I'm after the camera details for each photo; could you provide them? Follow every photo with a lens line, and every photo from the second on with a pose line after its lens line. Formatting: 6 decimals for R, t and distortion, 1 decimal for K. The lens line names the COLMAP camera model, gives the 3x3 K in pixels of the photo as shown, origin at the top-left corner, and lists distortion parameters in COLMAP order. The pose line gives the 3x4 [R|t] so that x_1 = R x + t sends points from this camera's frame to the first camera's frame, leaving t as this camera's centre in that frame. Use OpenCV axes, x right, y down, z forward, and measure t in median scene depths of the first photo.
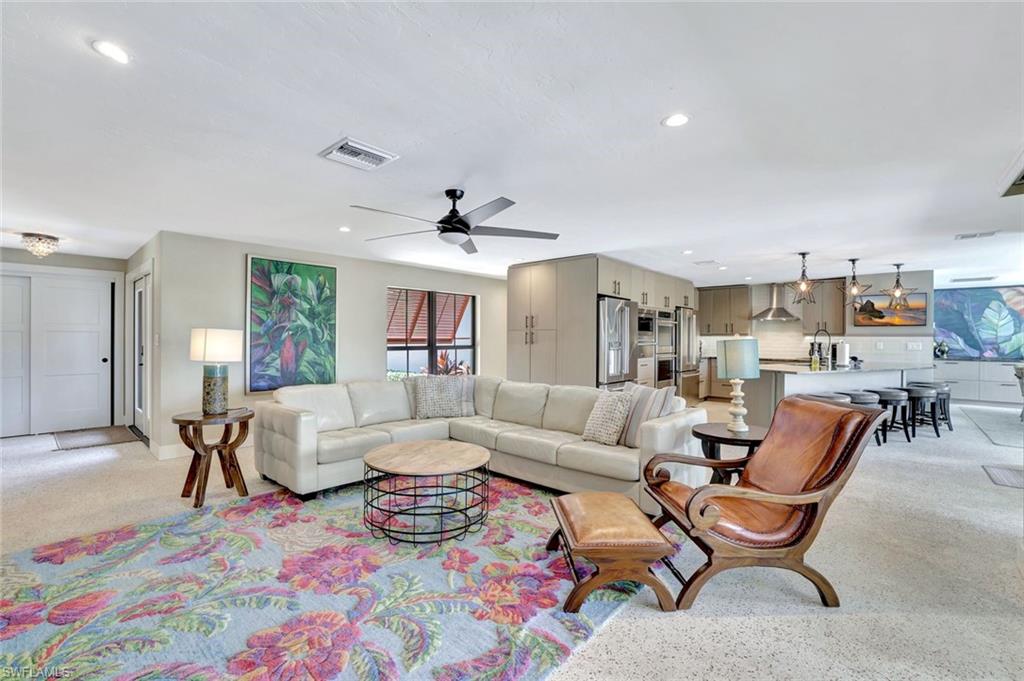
lens RADIAL K [[440.9, 0, 503.0], [0, 440.9, 340.0], [0, 0, 1]] dist [-0.020978, 0.003875]
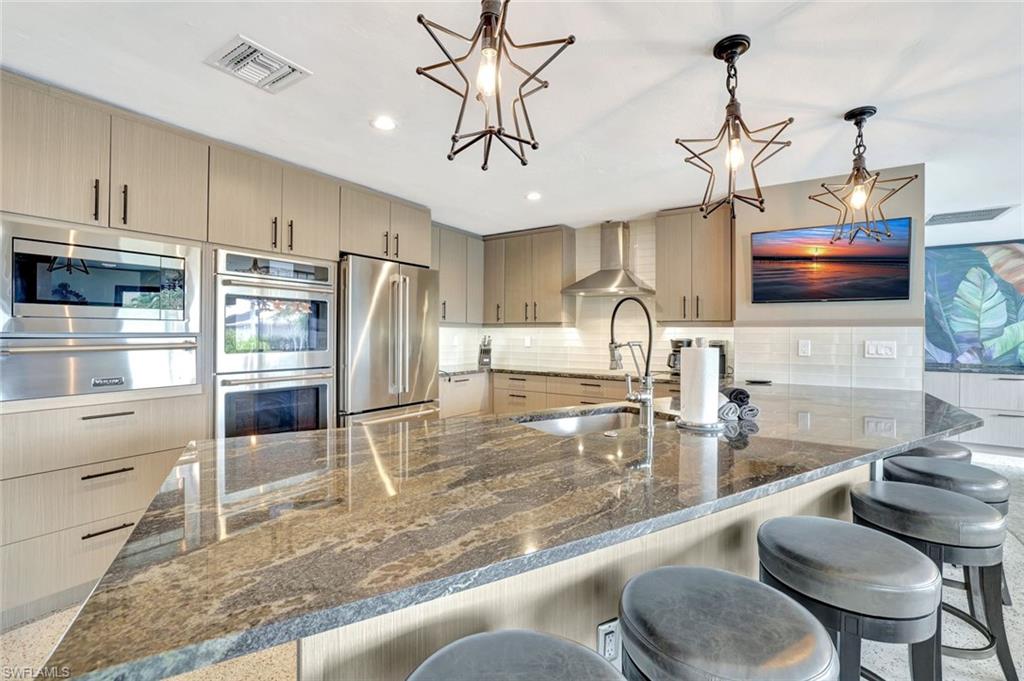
lens RADIAL K [[440.9, 0, 516.0], [0, 440.9, 336.3], [0, 0, 1]] dist [-0.020978, 0.003875]
pose [[0.988320, -0.001312, 0.152390, 0.555183], [0.000676, 0.999991, 0.004224, -0.000702], [-0.152394, -0.004072, 0.988311, 0.660459]]
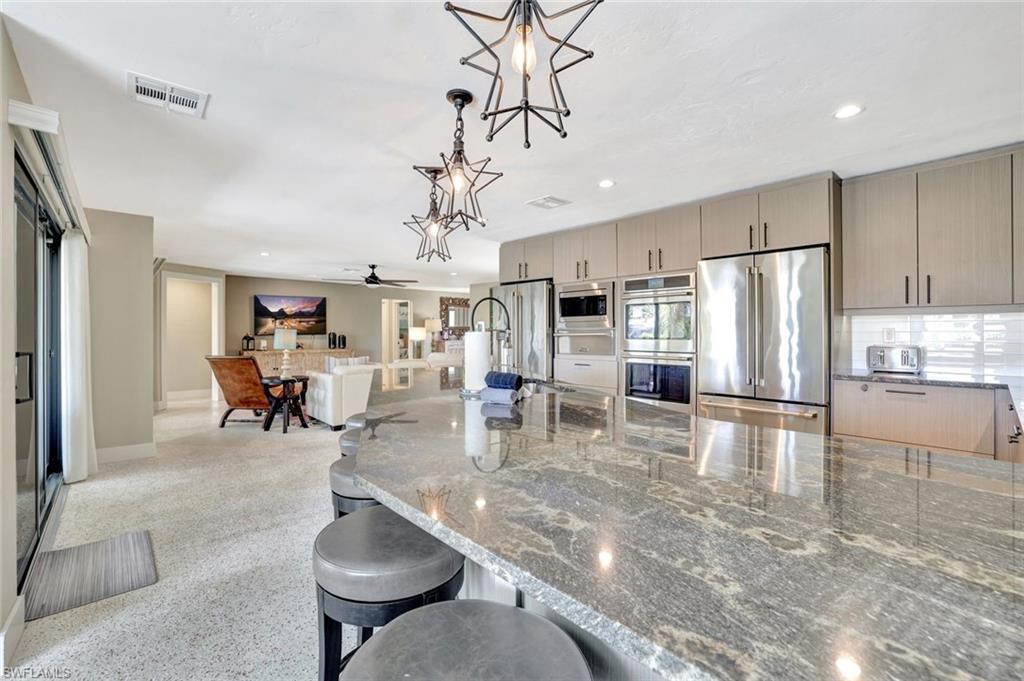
lens RADIAL K [[440.9, 0, 501.9], [0, 440.9, 334.2], [0, 0, 1]] dist [-0.020978, 0.003875]
pose [[-0.103714, -0.002816, -0.994603, 1.047060], [-0.002465, 0.999994, -0.002574, 0.011211], [0.994604, 0.002184, -0.103720, 0.960217]]
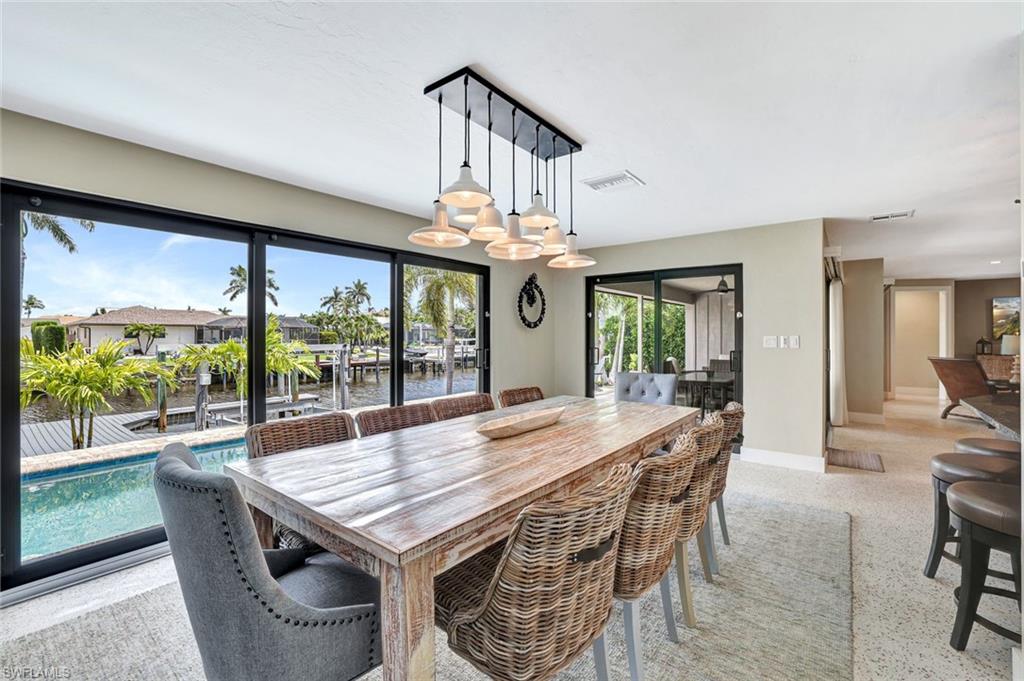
lens RADIAL K [[440.9, 0, 501.0], [0, 440.9, 335.2], [0, 0, 1]] dist [-0.020978, 0.003875]
pose [[-0.997471, -0.003067, -0.071010, 1.341311], [-0.003453, 0.999980, 0.005309, -0.000793], [0.070992, 0.005541, -0.997461, 1.248178]]
